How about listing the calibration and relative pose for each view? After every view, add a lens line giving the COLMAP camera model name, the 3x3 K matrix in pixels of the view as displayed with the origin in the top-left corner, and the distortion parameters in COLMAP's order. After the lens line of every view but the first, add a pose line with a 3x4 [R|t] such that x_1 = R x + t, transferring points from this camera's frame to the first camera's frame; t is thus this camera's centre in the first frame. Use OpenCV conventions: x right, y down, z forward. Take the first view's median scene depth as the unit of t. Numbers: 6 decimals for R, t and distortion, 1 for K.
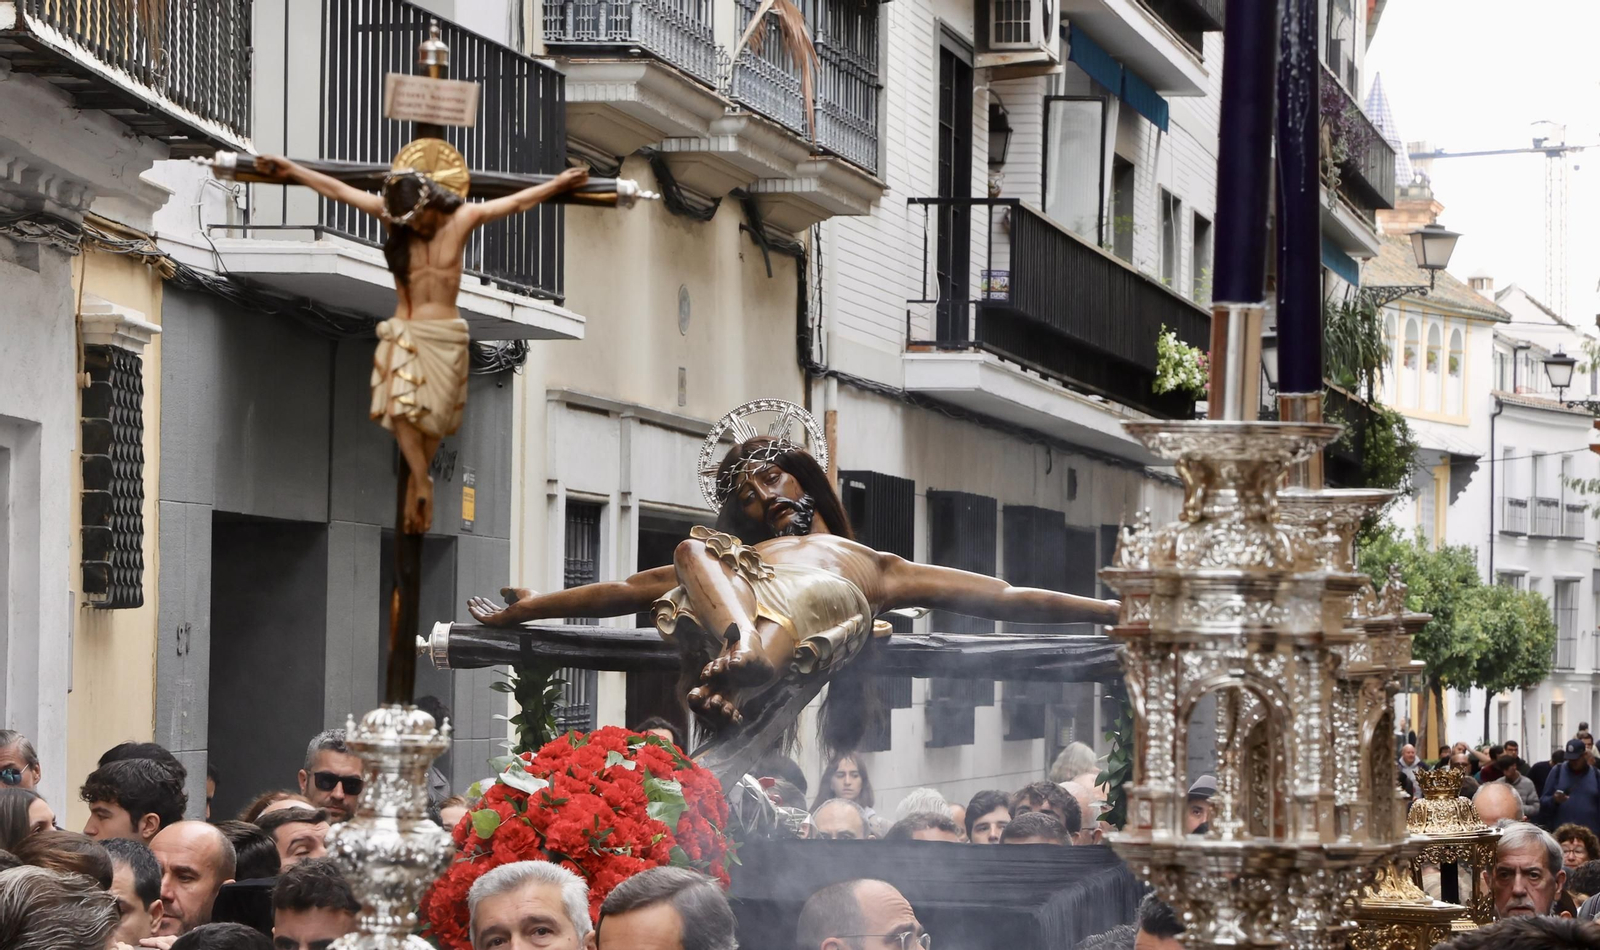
lens RADIAL K [[5238.0, 0, 740.8], [0, 5238.0, 422.3], [0, 0, 1]] dist [0.628399, 0.000000]
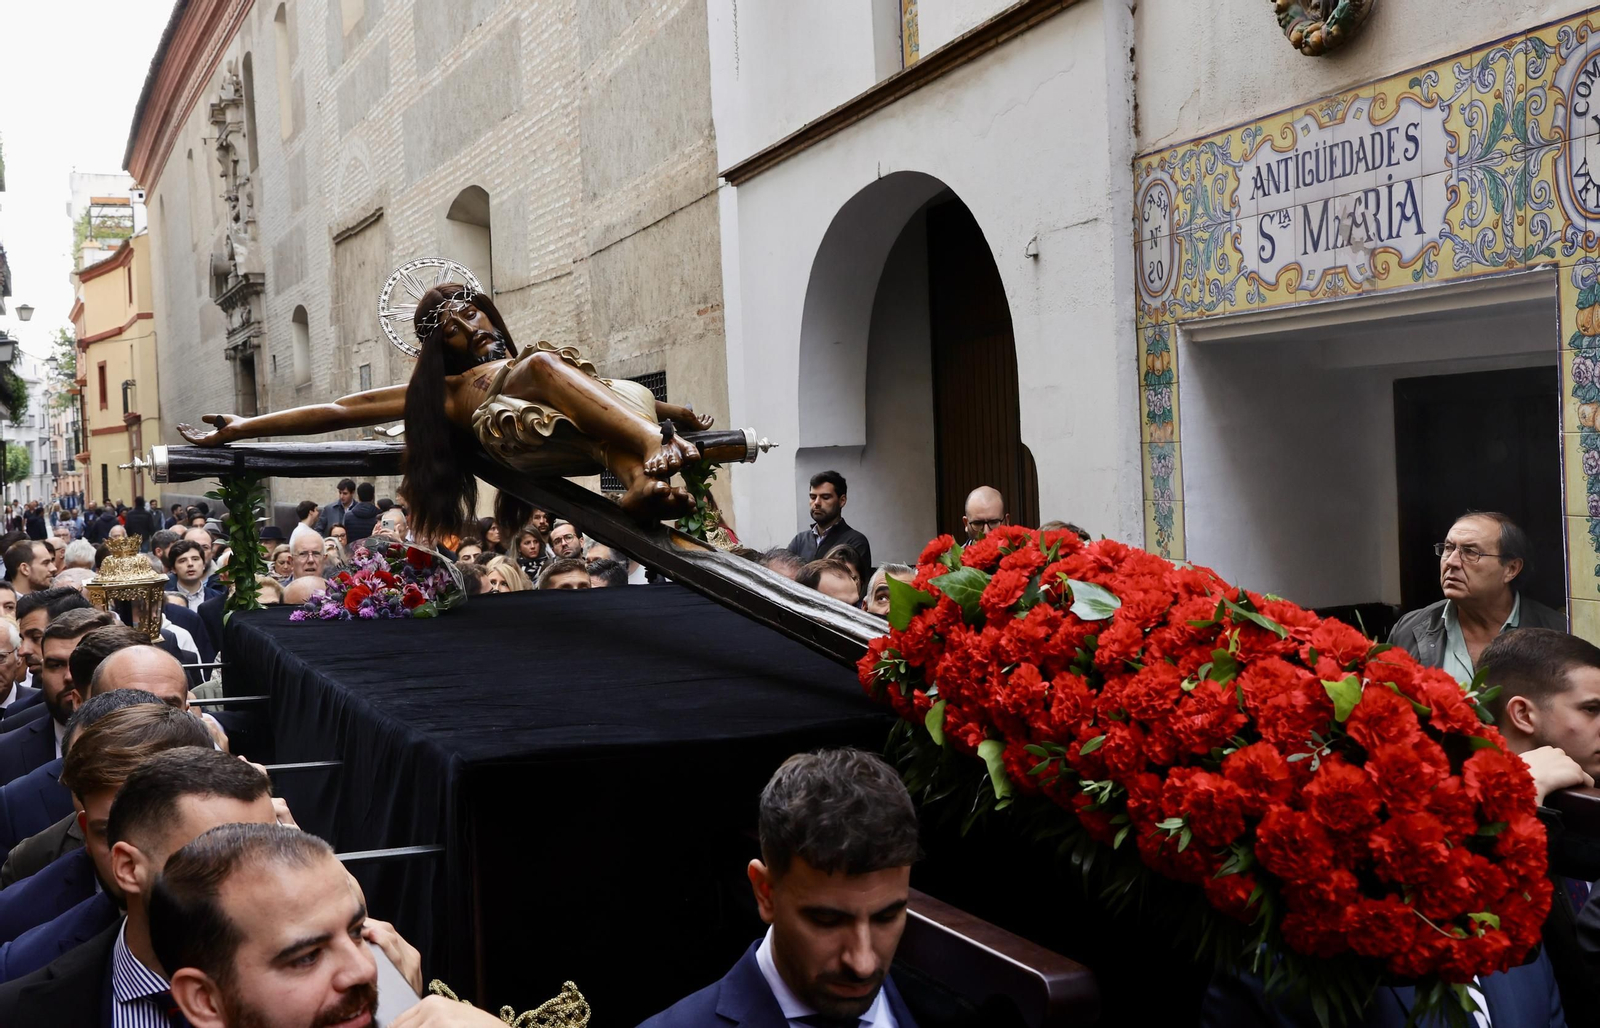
lens RADIAL K [[1791.3, 0, 741.8], [0, 1791.3, 484.0], [0, 0, 1]] dist [-0.021546, 0.000000]
pose [[0.859528, -0.056757, 0.507927, -0.151272], [0.026938, 0.997464, 0.065875, 0.023574], [-0.510378, -0.042939, 0.858878, 0.578486]]
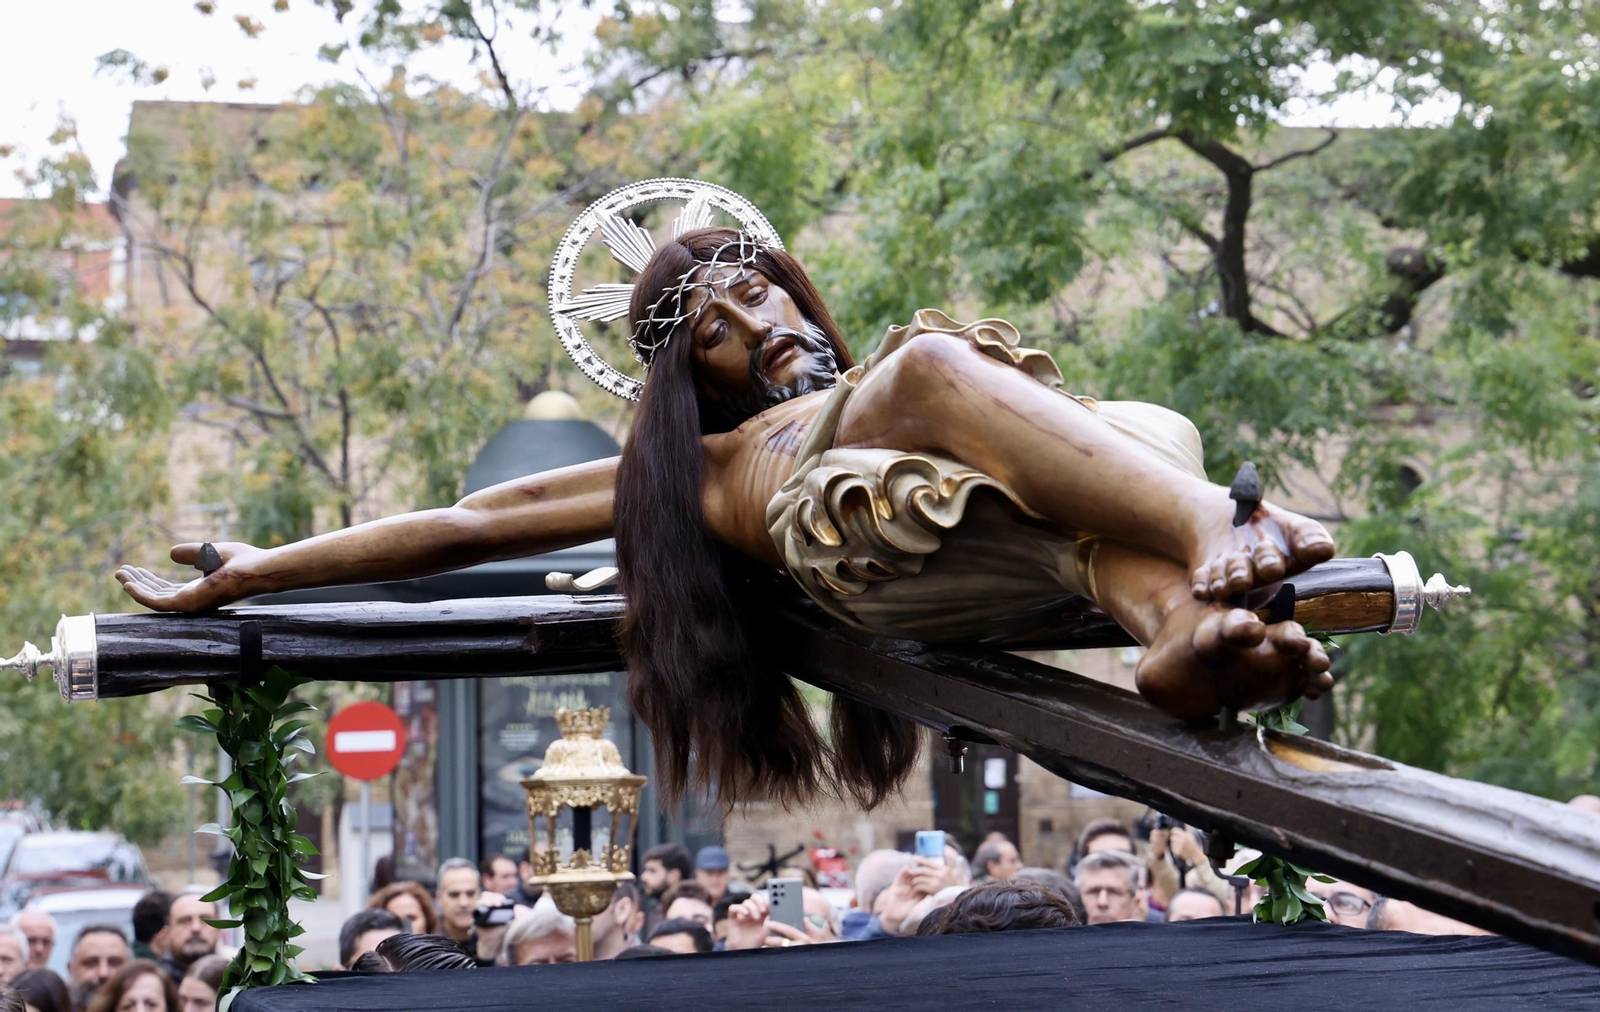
lens RADIAL K [[3572.6, 0, 717.8], [0, 3572.6, 428.5], [0, 0, 1]] dist [0.050329, 0.000000]
pose [[0.927989, -0.039719, 0.370484, -0.131626], [0.059890, 0.997274, -0.043097, 0.039017], [-0.367763, 0.062182, 0.927838, 0.632572]]
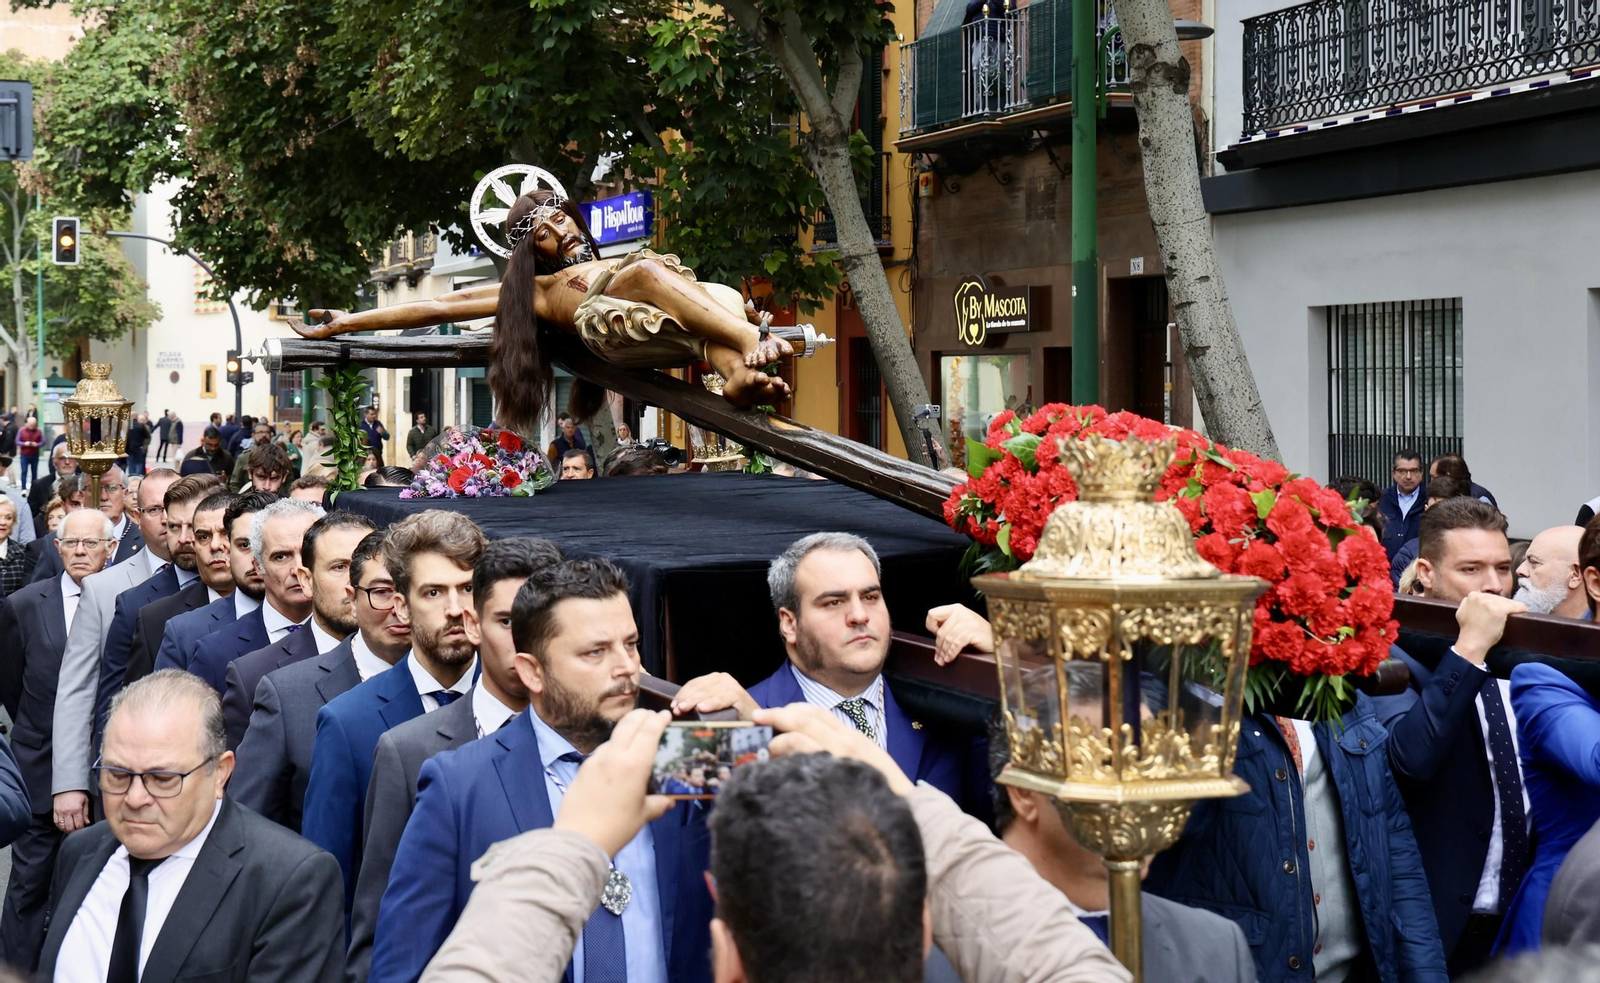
lens RADIAL K [[2201.4, 0, 748.3], [0, 2201.4, 458.6], [0, 0, 1]] dist [0.081858, 0.000000]
pose [[0.851878, -0.068134, 0.519289, -0.244496], [0.018911, 0.994857, 0.099508, 0.015664], [-0.523399, -0.074949, 0.848785, 0.467237]]
